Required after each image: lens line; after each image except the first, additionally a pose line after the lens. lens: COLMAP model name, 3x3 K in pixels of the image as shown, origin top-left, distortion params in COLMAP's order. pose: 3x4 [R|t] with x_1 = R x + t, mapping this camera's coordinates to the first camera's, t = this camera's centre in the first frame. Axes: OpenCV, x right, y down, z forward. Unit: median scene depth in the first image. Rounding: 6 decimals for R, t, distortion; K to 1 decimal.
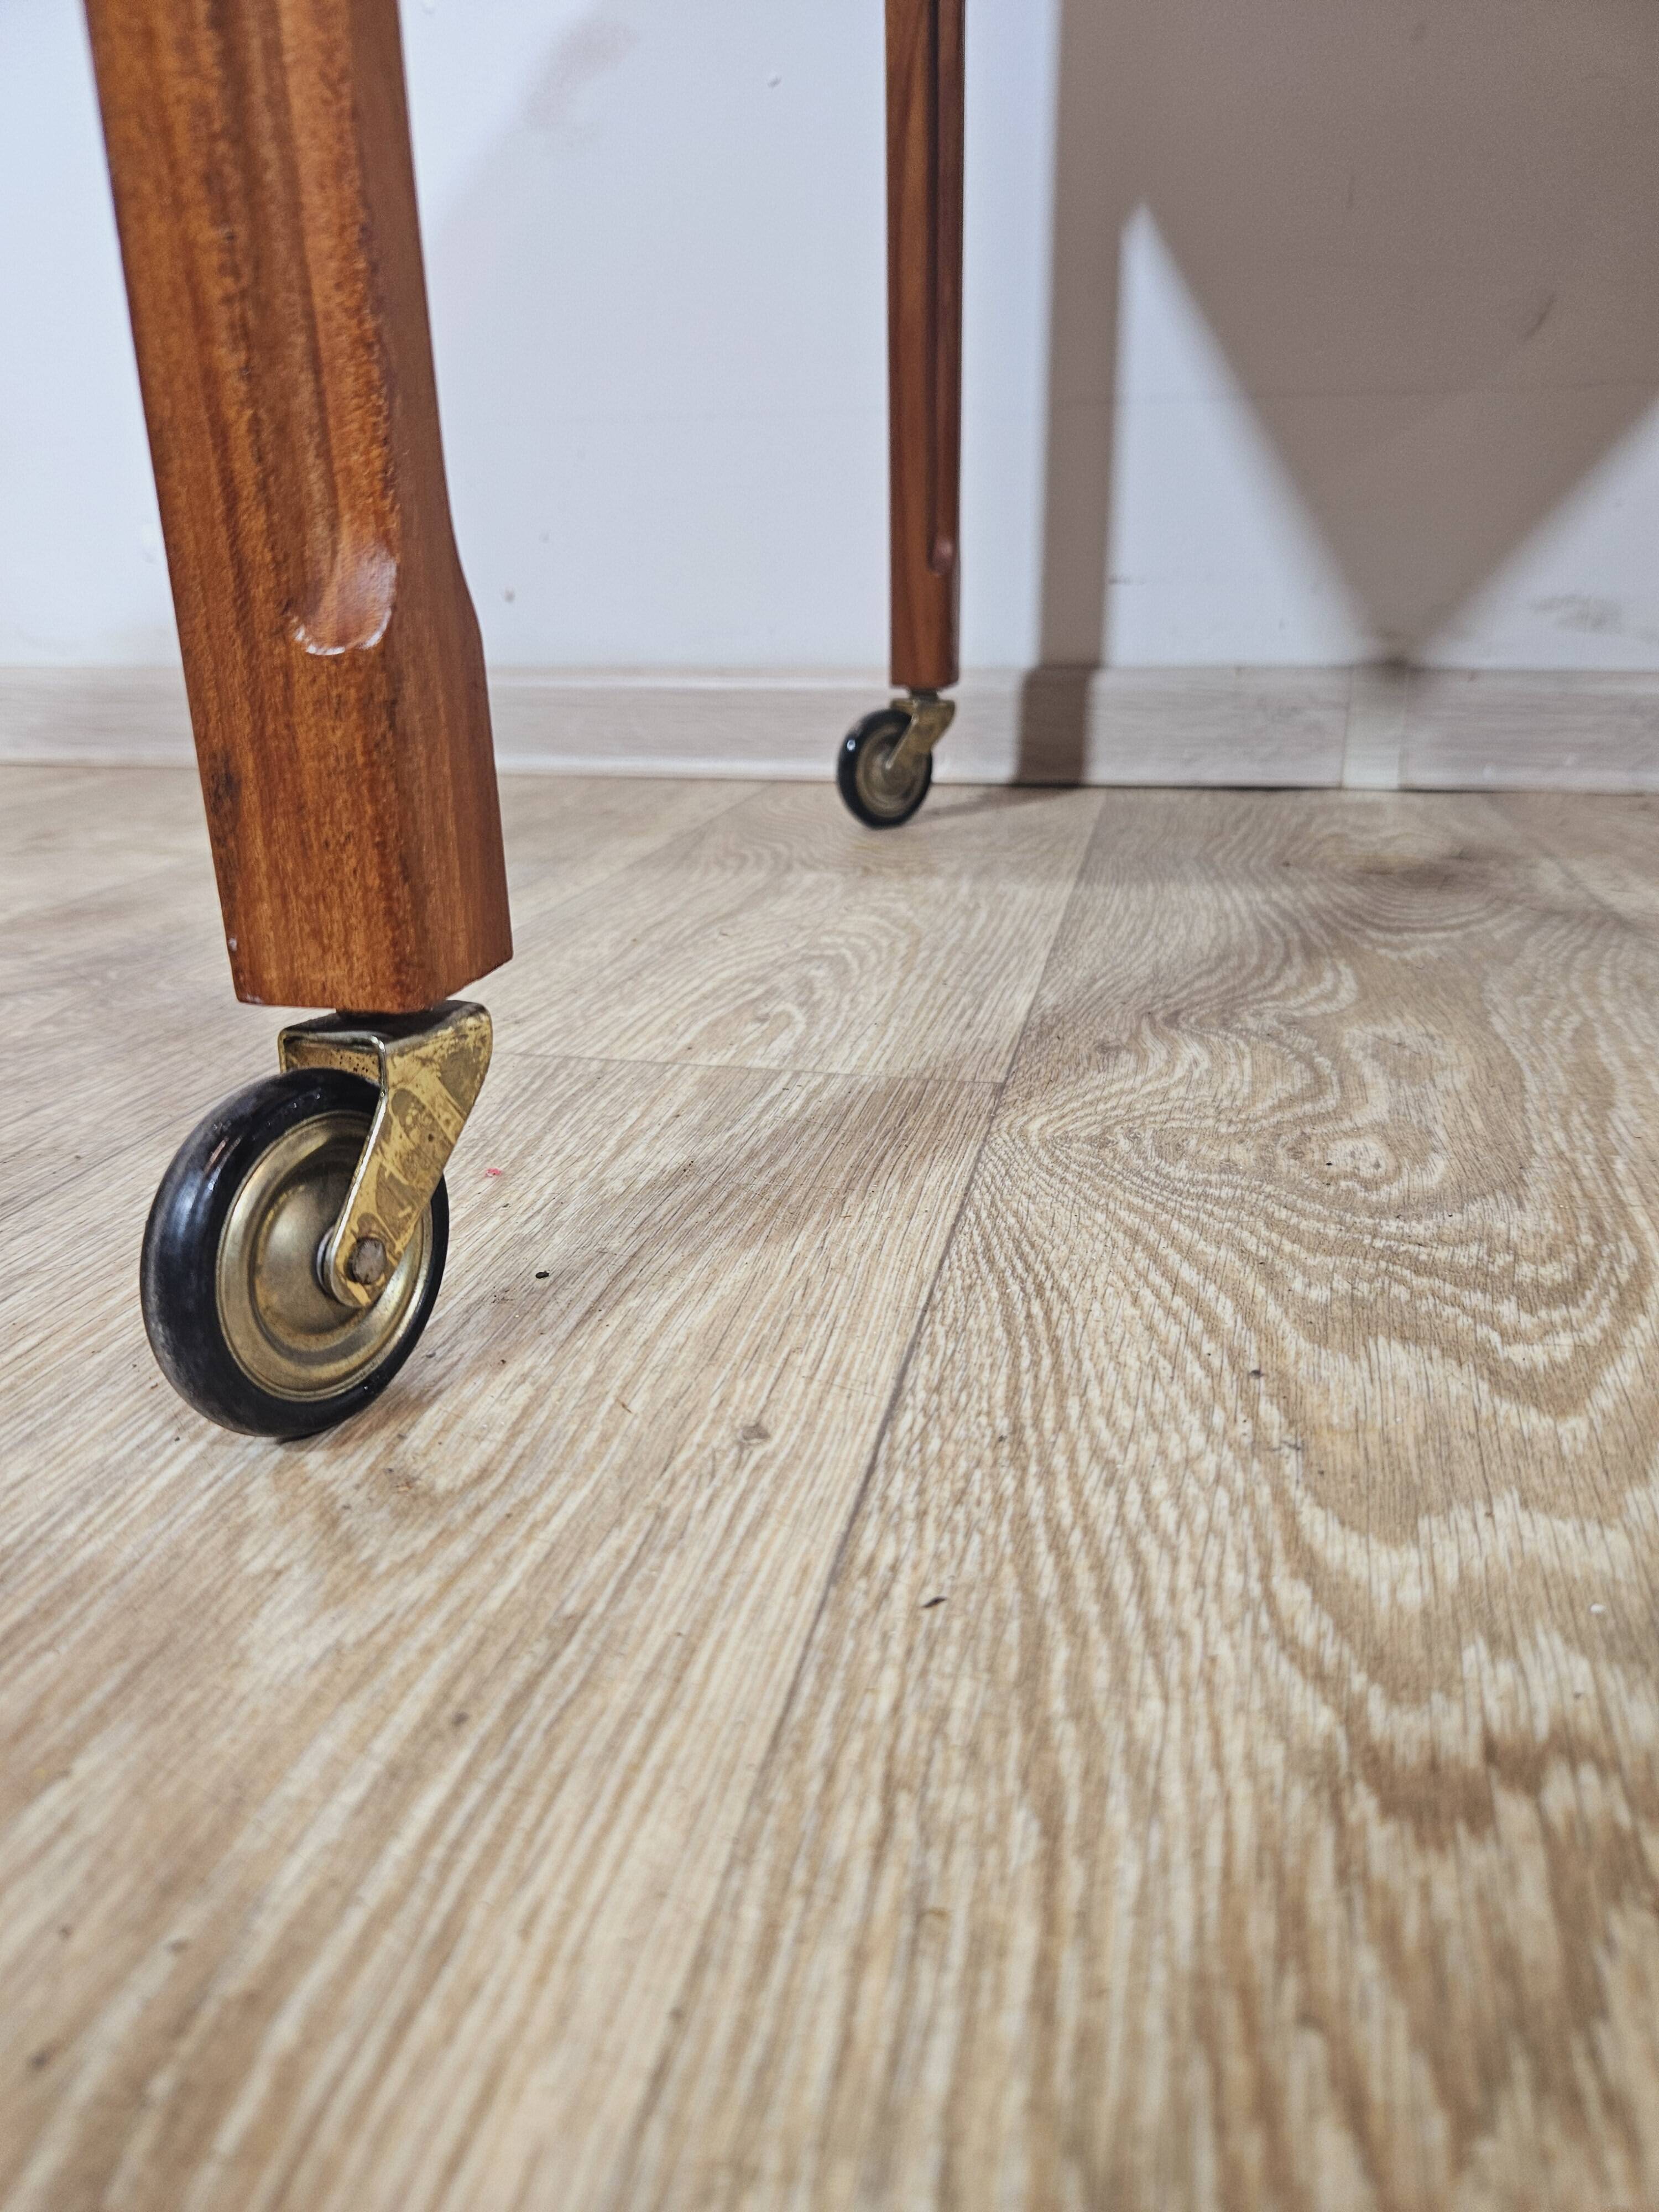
lens RADIAL K [[1514.5, 0, 849.7], [0, 1514.5, 1135.2], [0, 0, 1]] dist [0.047830, -0.057251]
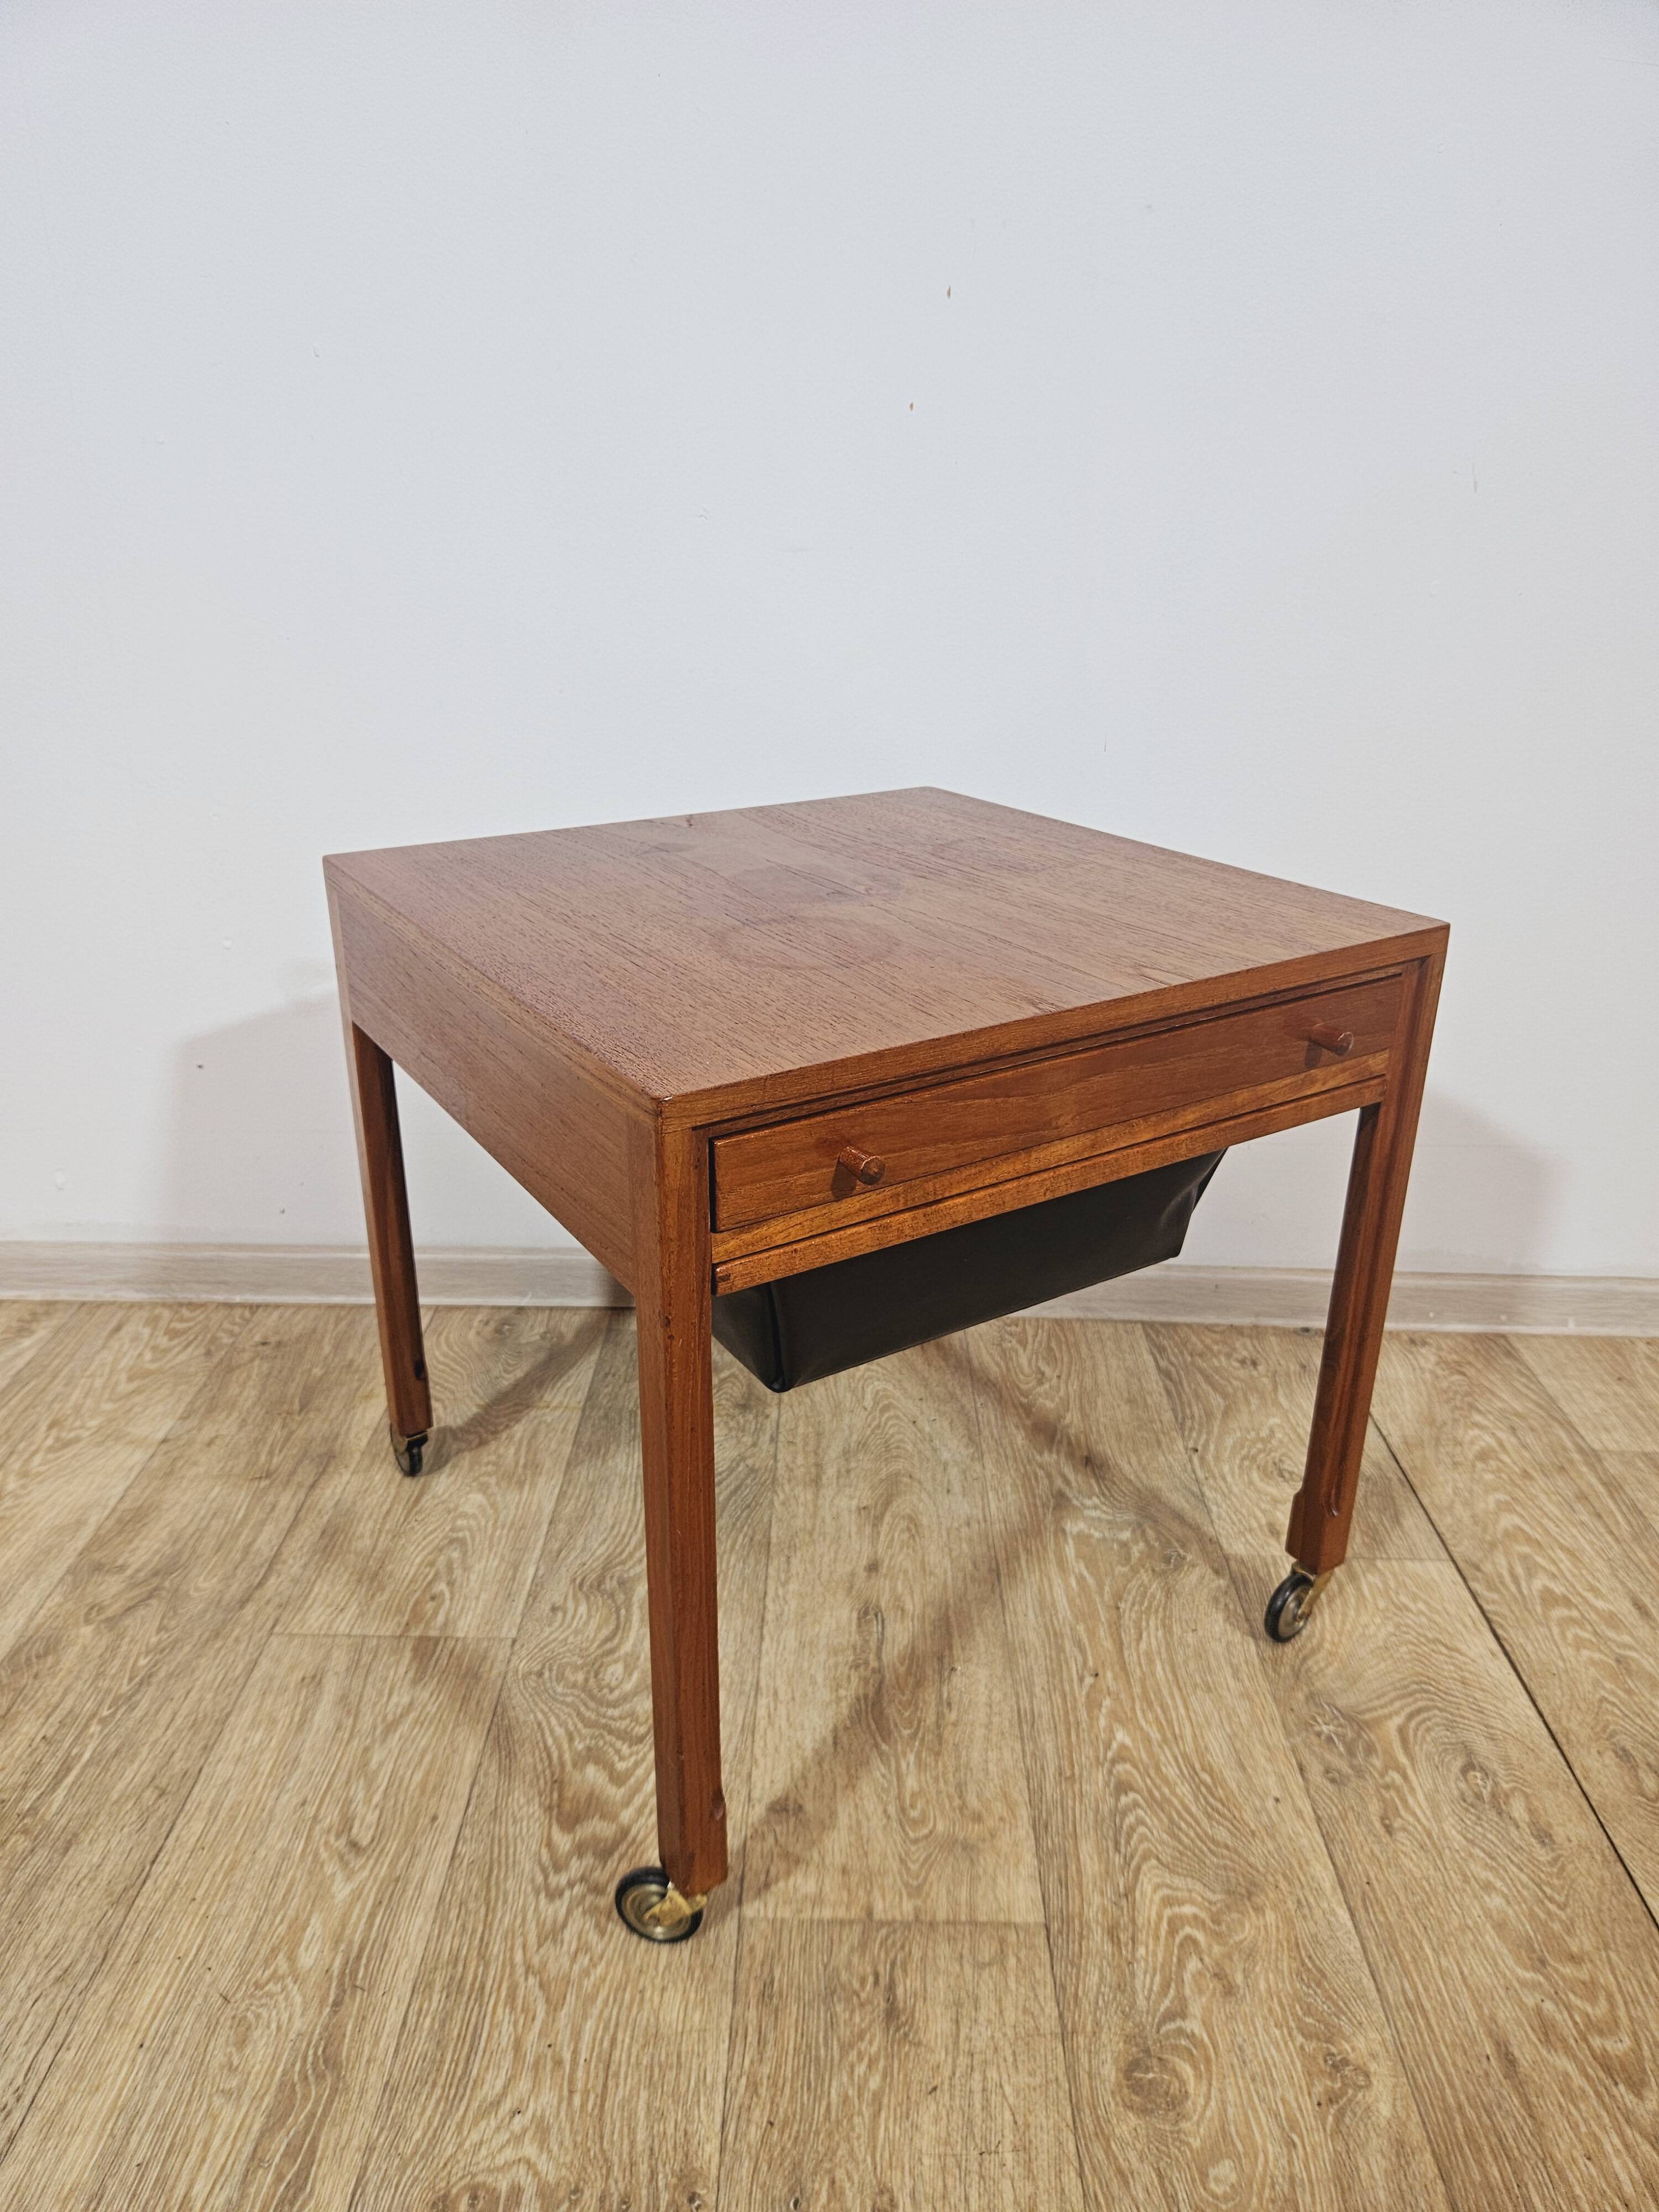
lens RADIAL K [[1514.5, 0, 854.6], [0, 1514.5, 1132.4], [0, 0, 1]] dist [0.047830, -0.057251]
pose [[0.979501, -0.056051, 0.193484, 0.296833], [0.042824, 0.996493, 0.071882, -1.583622], [-0.196835, -0.062122, 0.978467, -2.663041]]
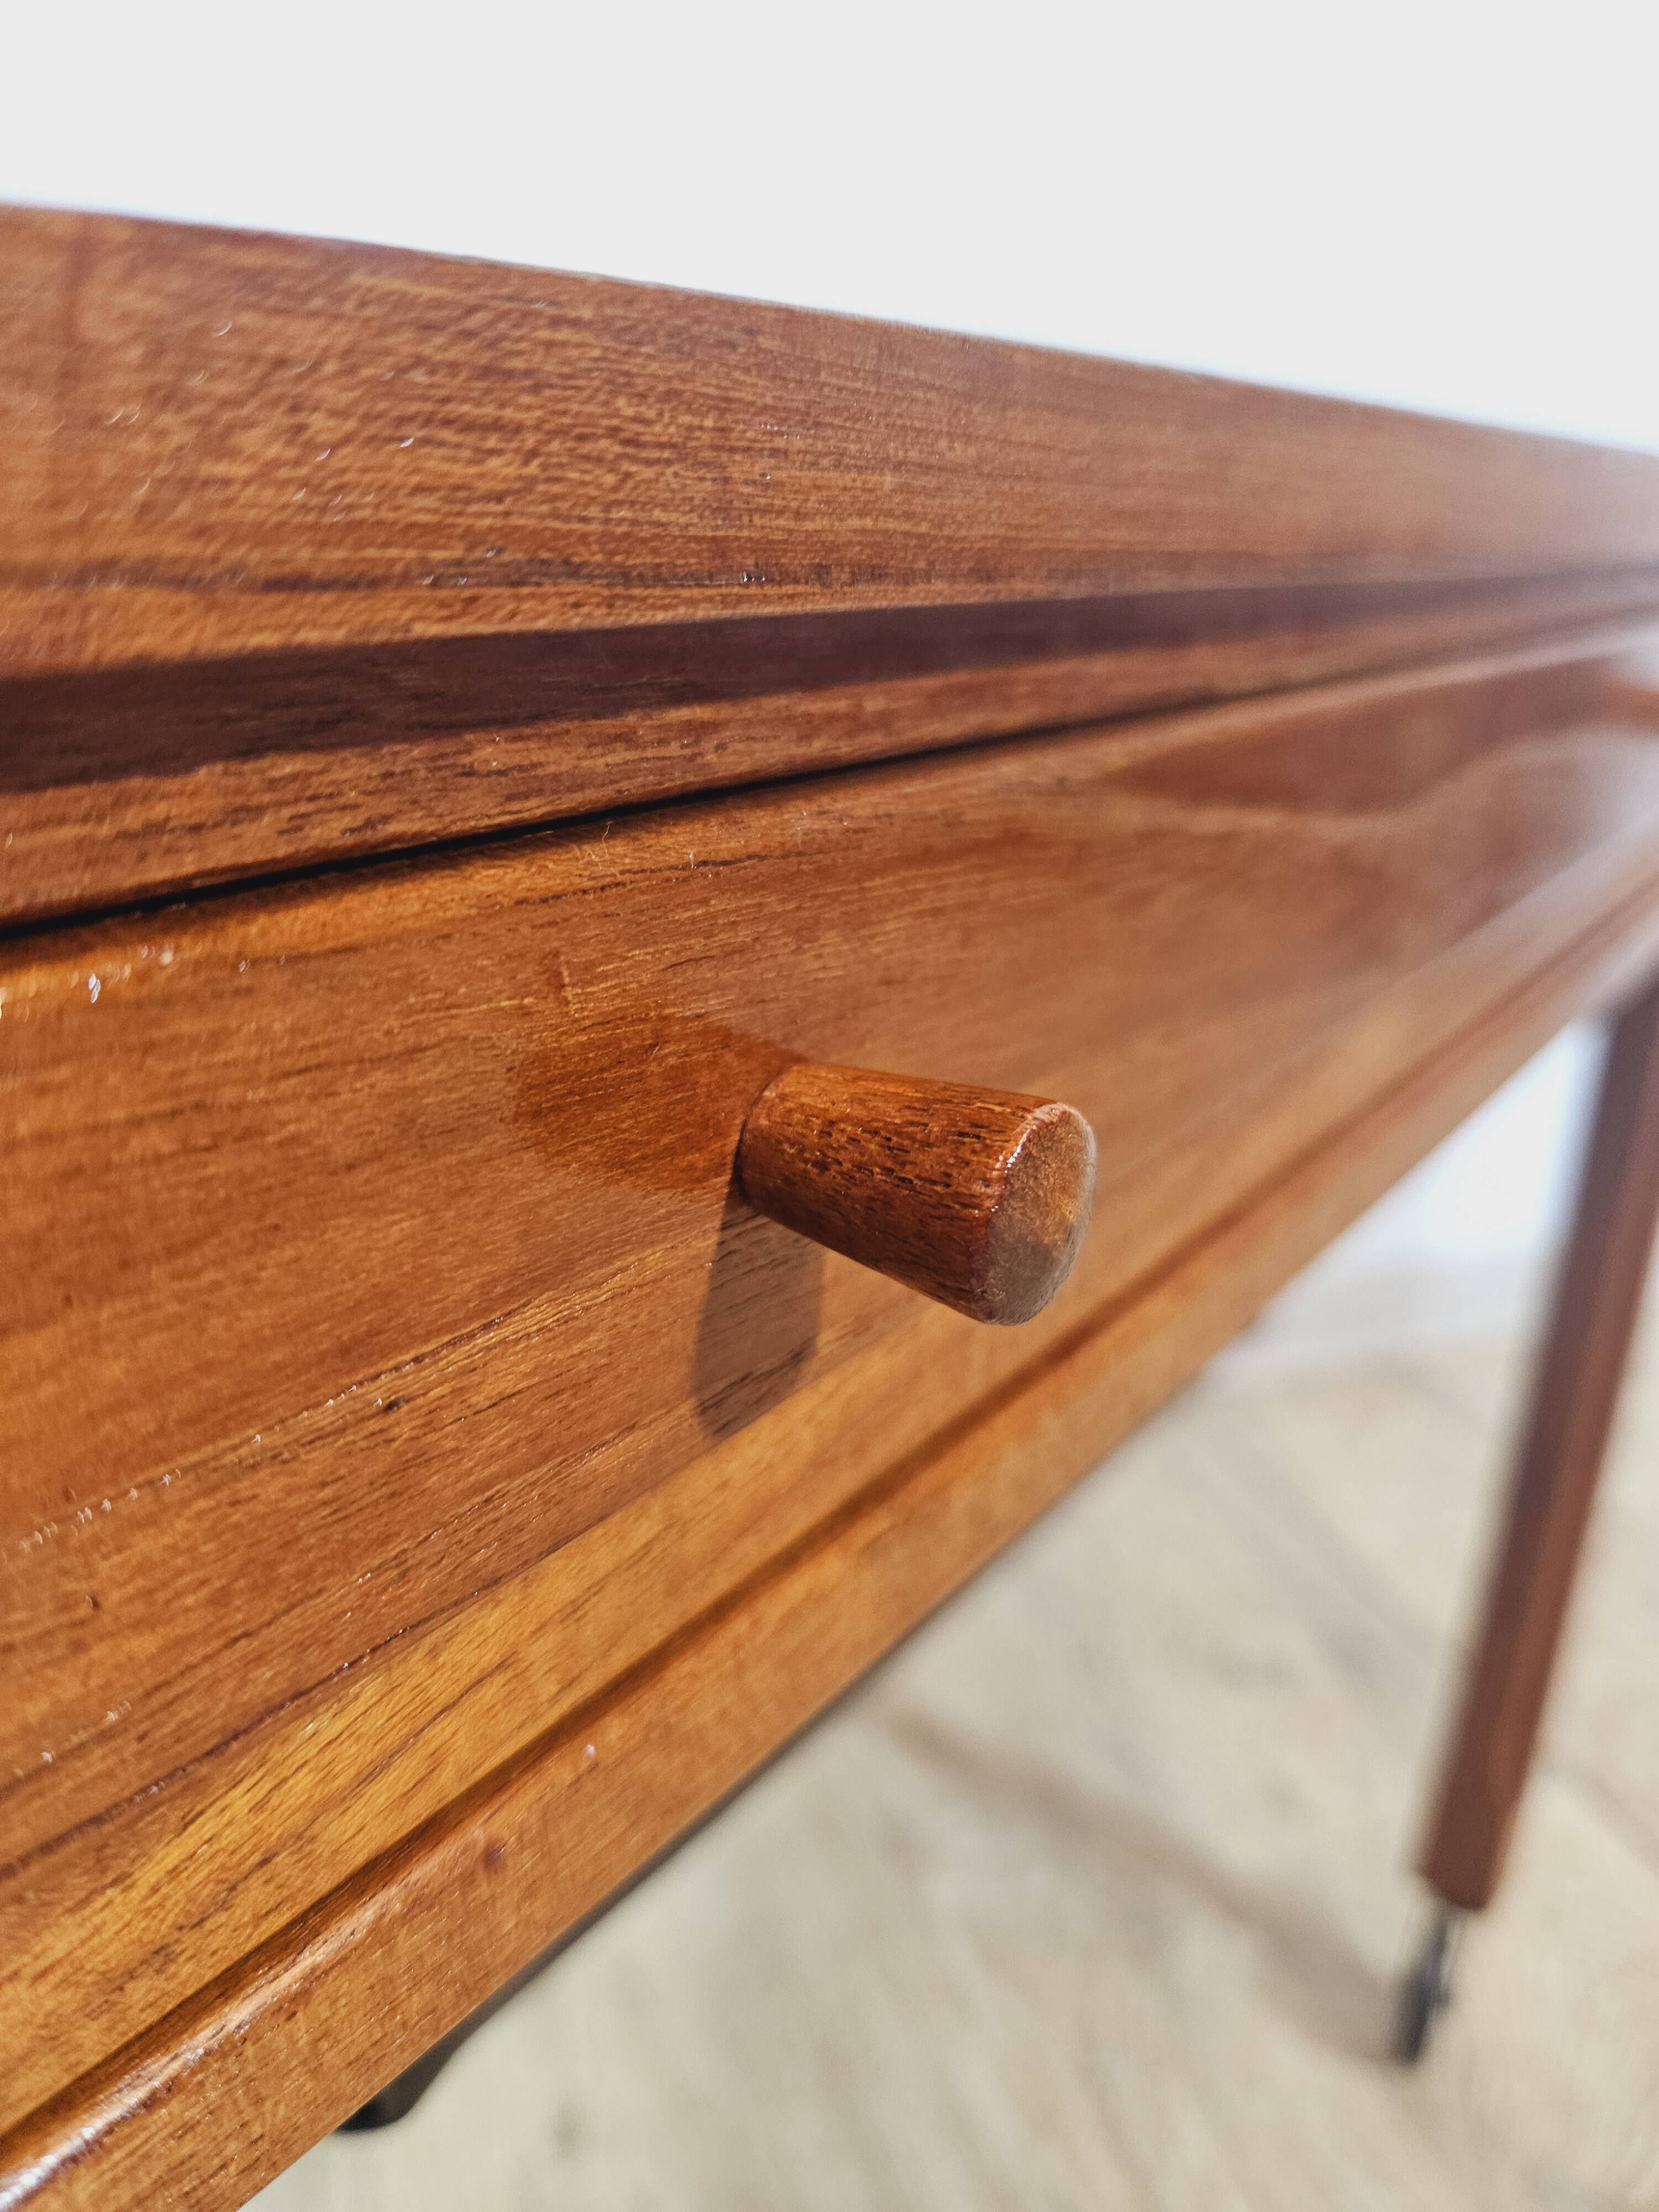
lens RADIAL K [[1583.7, 0, 836.7], [0, 1583.7, 1142.2], [0, 0, 1]] dist [-0.013143, -0.007940]
pose [[0.849522, -0.162188, 0.502003, 0.599446], [0.137514, 0.986751, 0.086091, -1.389244], [-0.509315, -0.004104, 0.860570, -0.469310]]
